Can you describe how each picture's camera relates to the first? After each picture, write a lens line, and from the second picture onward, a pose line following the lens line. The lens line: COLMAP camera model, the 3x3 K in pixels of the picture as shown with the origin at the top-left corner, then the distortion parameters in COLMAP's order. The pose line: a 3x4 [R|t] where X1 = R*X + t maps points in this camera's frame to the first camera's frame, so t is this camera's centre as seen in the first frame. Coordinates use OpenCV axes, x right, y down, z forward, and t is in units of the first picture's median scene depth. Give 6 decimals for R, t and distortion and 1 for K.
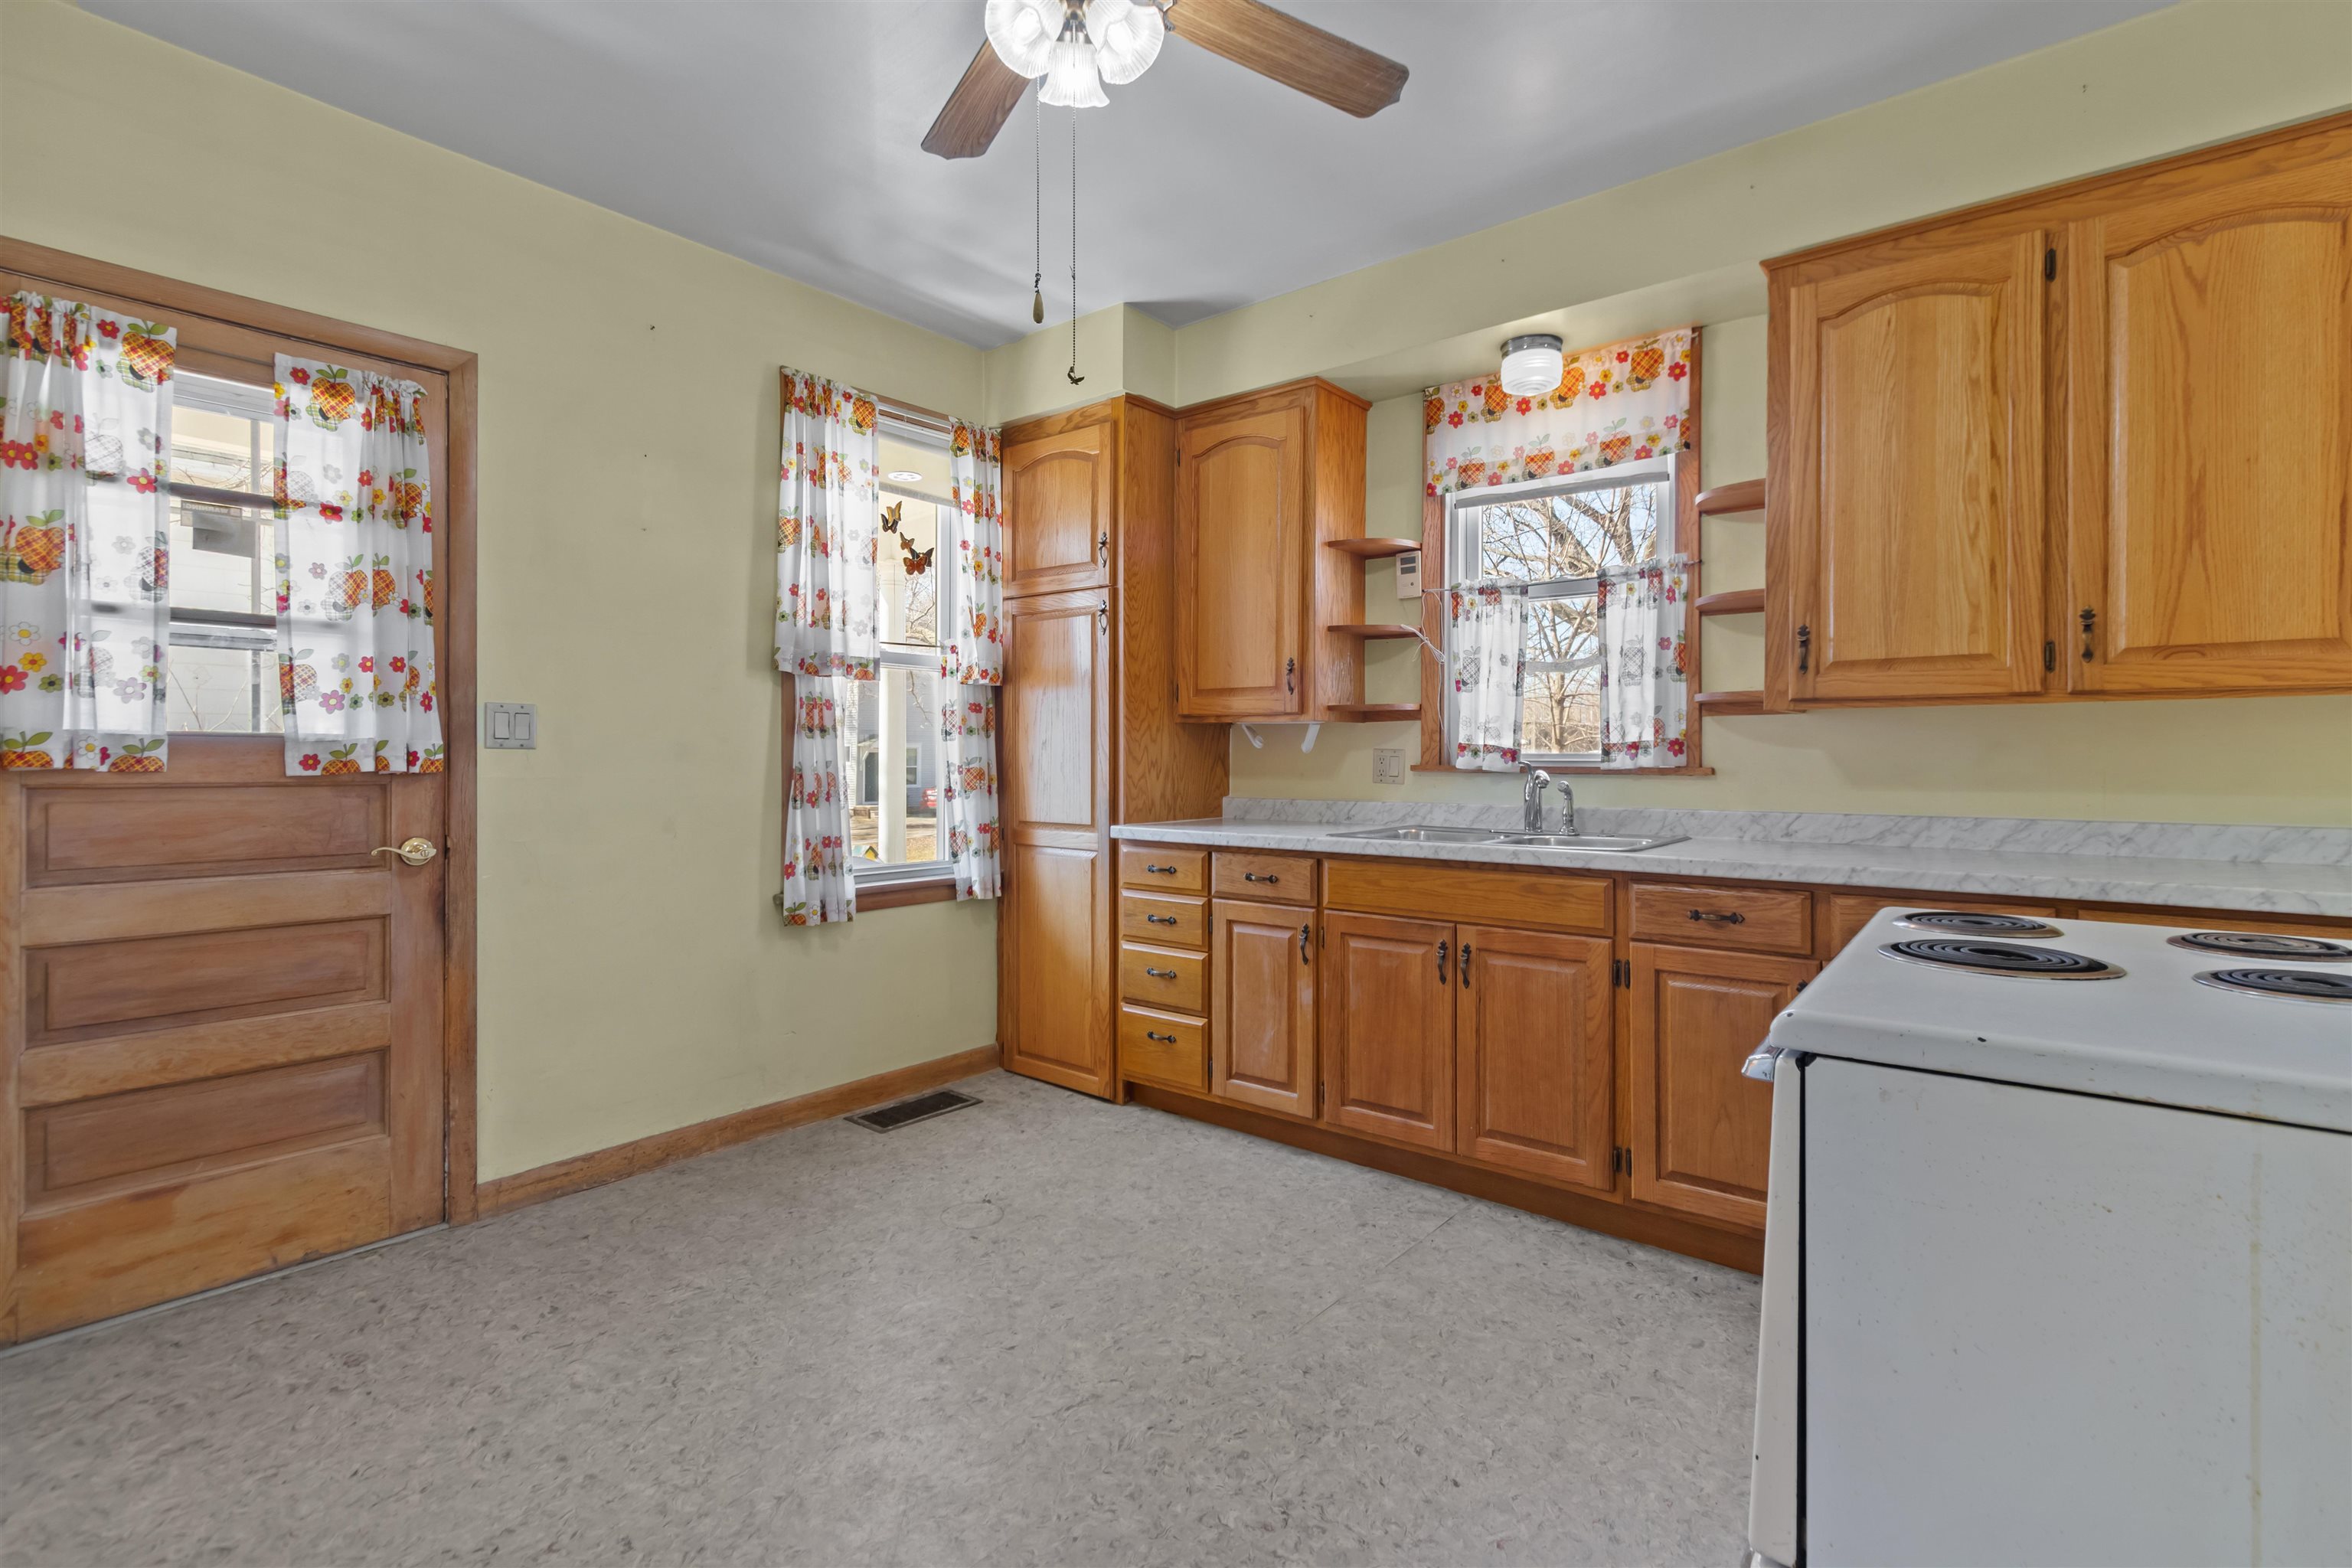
lens RADIAL K [[1100.6, 0, 1177.7], [0, 1100.6, 752.8], [0, 0, 1]] dist [0.002774, 0.000257]
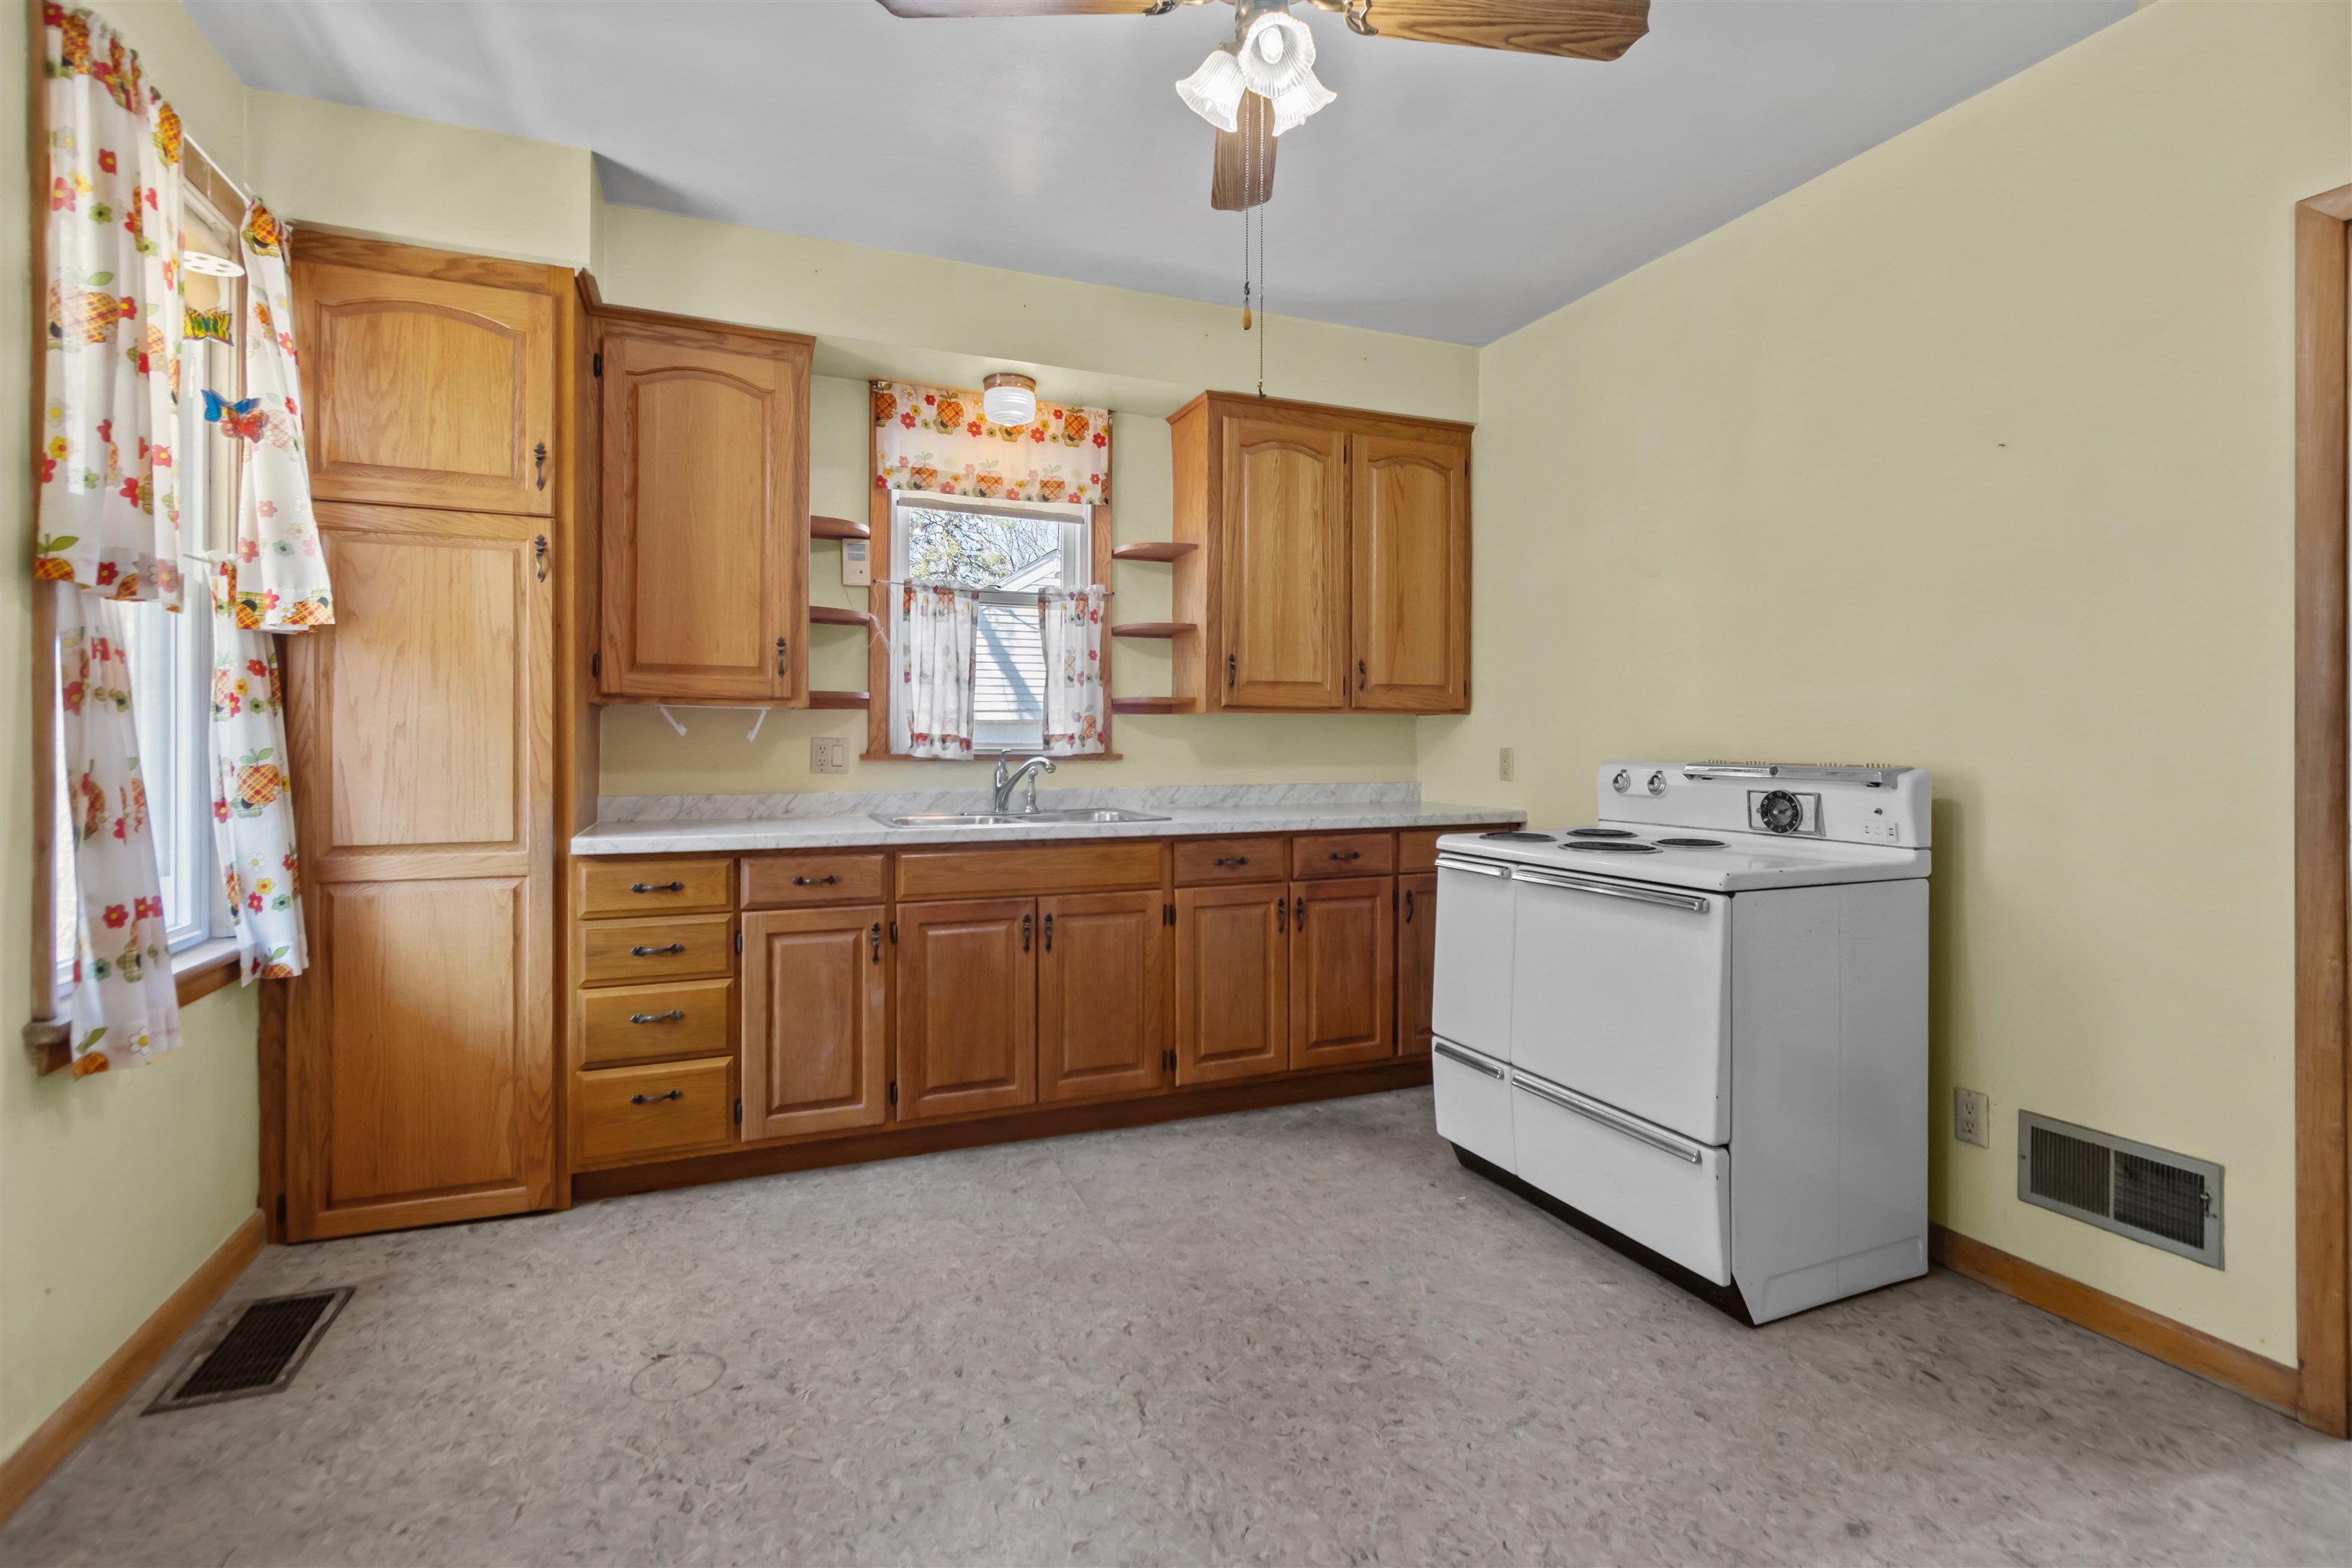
lens RADIAL K [[1090.5, 0, 1179.9], [0, 1090.5, 735.1], [0, 0, 1]] dist [0.003408, 0.000007]
pose [[0.470809, 0.004810, 0.882222, -0.591888], [-0.004094, 0.999986, -0.003266, -0.004546], [-0.882226, -0.002074, 0.470822, 0.321165]]
